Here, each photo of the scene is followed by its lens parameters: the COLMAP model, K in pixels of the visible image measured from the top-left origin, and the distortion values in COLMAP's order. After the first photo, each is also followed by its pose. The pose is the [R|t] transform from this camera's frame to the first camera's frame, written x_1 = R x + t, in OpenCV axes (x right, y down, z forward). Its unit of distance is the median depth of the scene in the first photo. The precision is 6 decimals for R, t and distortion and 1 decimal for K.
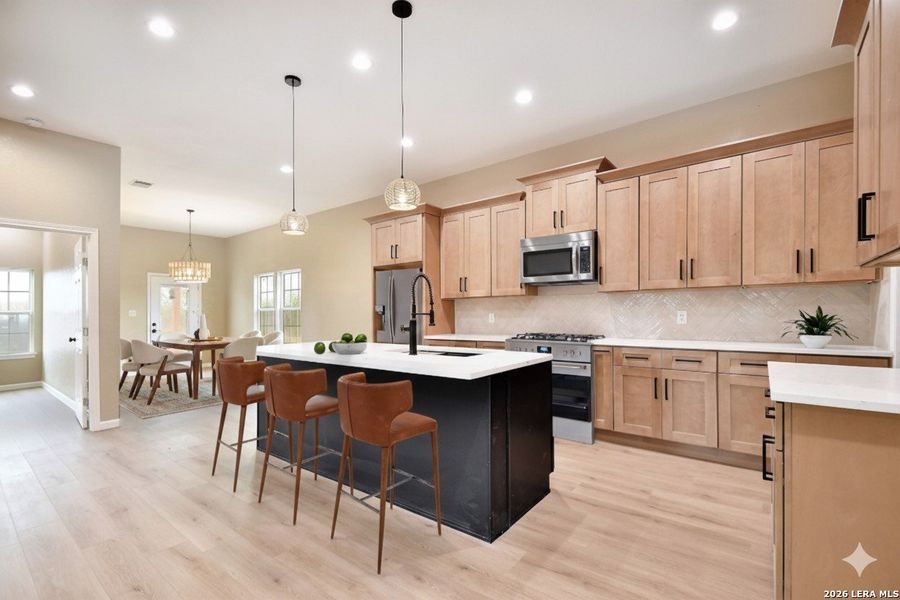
lens RADIAL K [[392.0, 0, 450.8], [0, 392.0, 313.7], [0, 0, 1]] dist [0.000106, -0.000106]
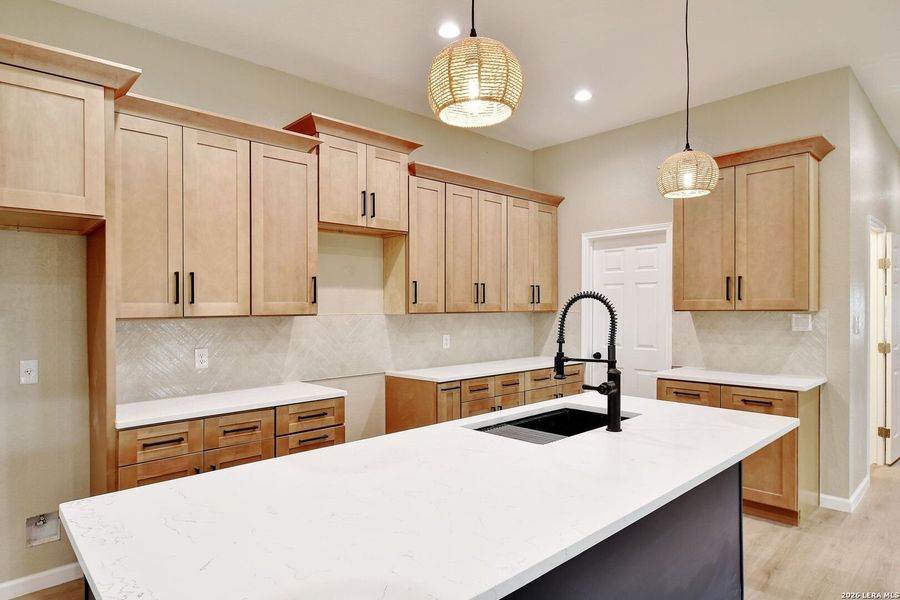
lens RADIAL K [[523.6, 0, 457.1], [0, 523.6, 303.2], [0, 0, 1]] dist [-0.002601, -0.001326]
pose [[0.149408, 0.023434, 0.988498, -0.685477], [0.009709, 0.999636, -0.025166, -0.053194], [-0.988728, 0.013357, 0.149126, 0.823188]]
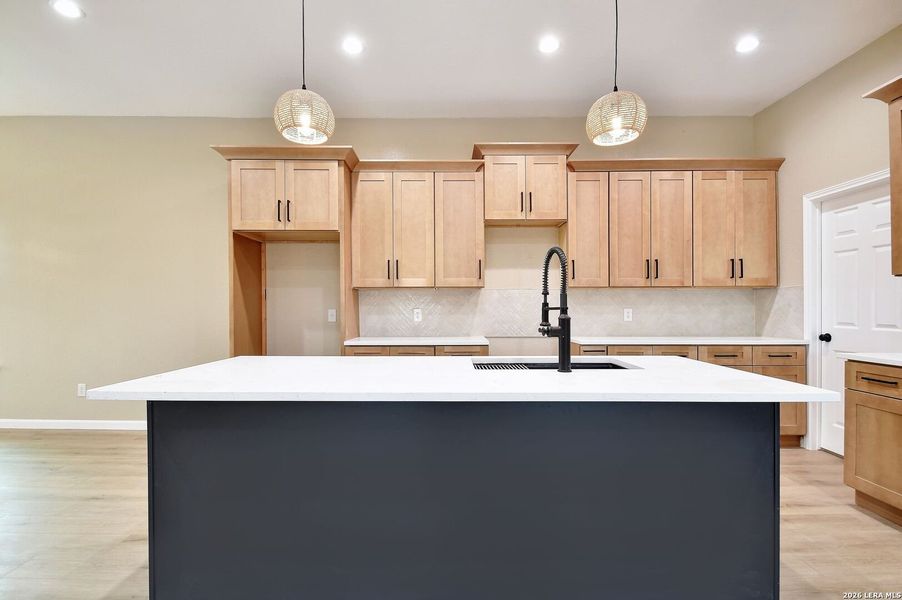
lens RADIAL K [[430.1, 0, 454.4], [0, 430.1, 304.4], [0, 0, 1]] dist [0.014617, -0.000348]
pose [[0.786187, 0.016118, 0.617779, -0.508321], [-0.006662, 0.999823, -0.017609, 0.005466], [-0.617953, 0.009728, 0.786155, 0.399677]]
